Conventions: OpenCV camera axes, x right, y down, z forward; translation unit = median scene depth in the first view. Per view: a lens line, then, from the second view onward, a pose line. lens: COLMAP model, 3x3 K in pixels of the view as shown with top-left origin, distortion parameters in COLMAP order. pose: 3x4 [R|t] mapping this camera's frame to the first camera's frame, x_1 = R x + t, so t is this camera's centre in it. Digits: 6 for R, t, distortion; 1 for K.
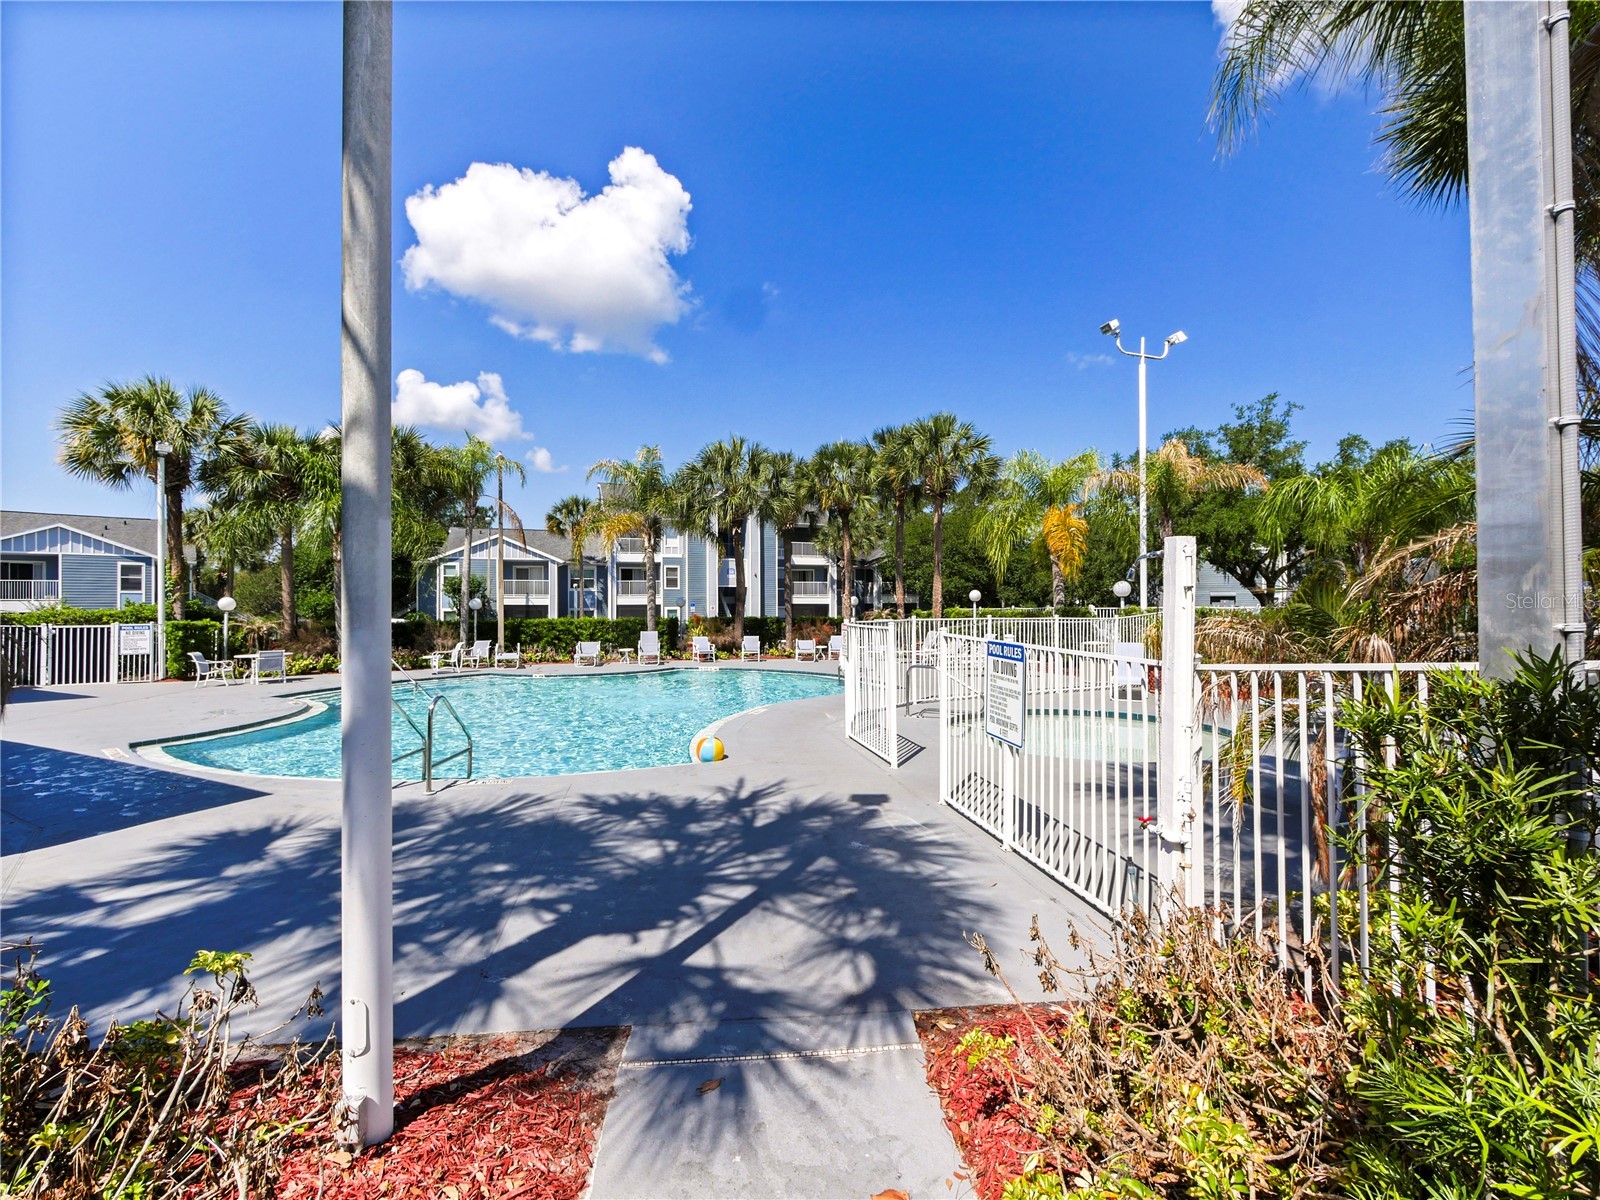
lens RADIAL K [[703.4, 0, 801.0], [0, 703.4, 604.1], [0, 0, 1]] dist [-0.001425, -0.000708]
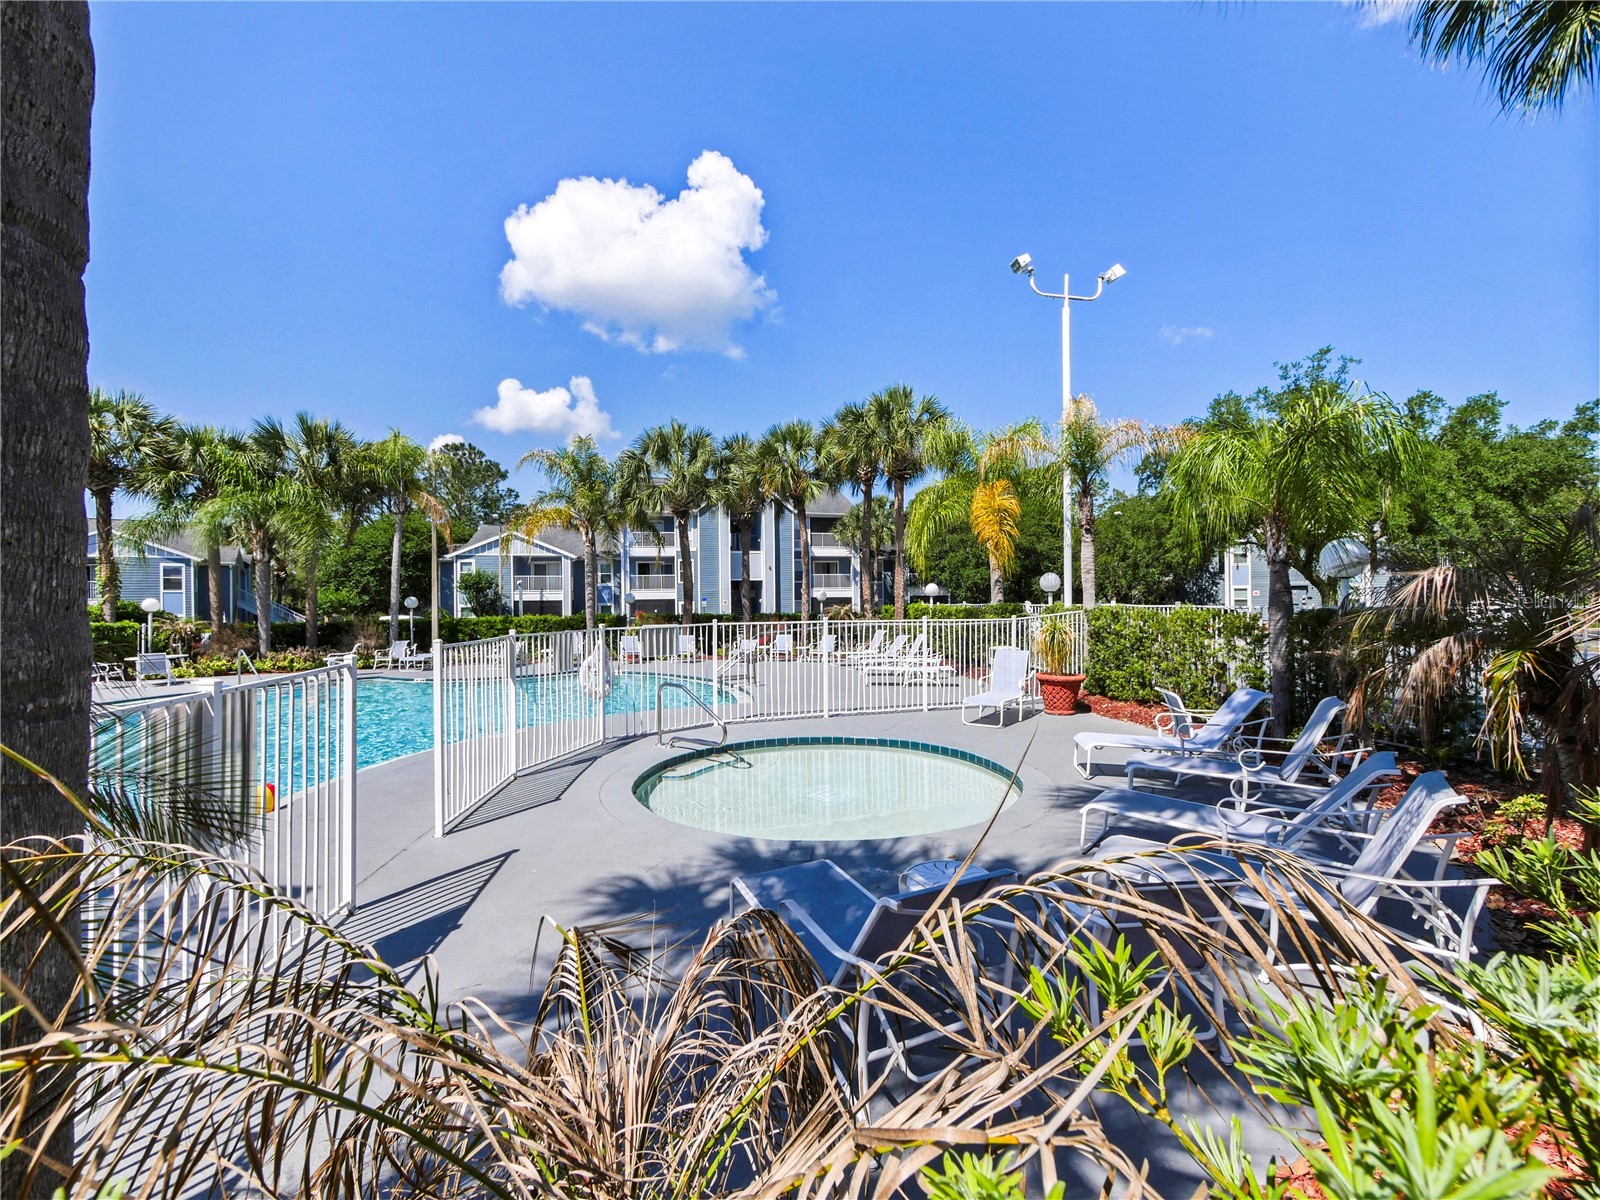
lens RADIAL K [[700.5, 0, 800.1], [0, 700.5, 594.6], [0, 0, 1]] dist [-0.004503, -0.000097]
pose [[0.991621, -0.007460, -0.128965, 0.099158], [0.007309, 0.999972, -0.001645, -0.002810], [0.128974, 0.000689, 0.991648, 0.054244]]
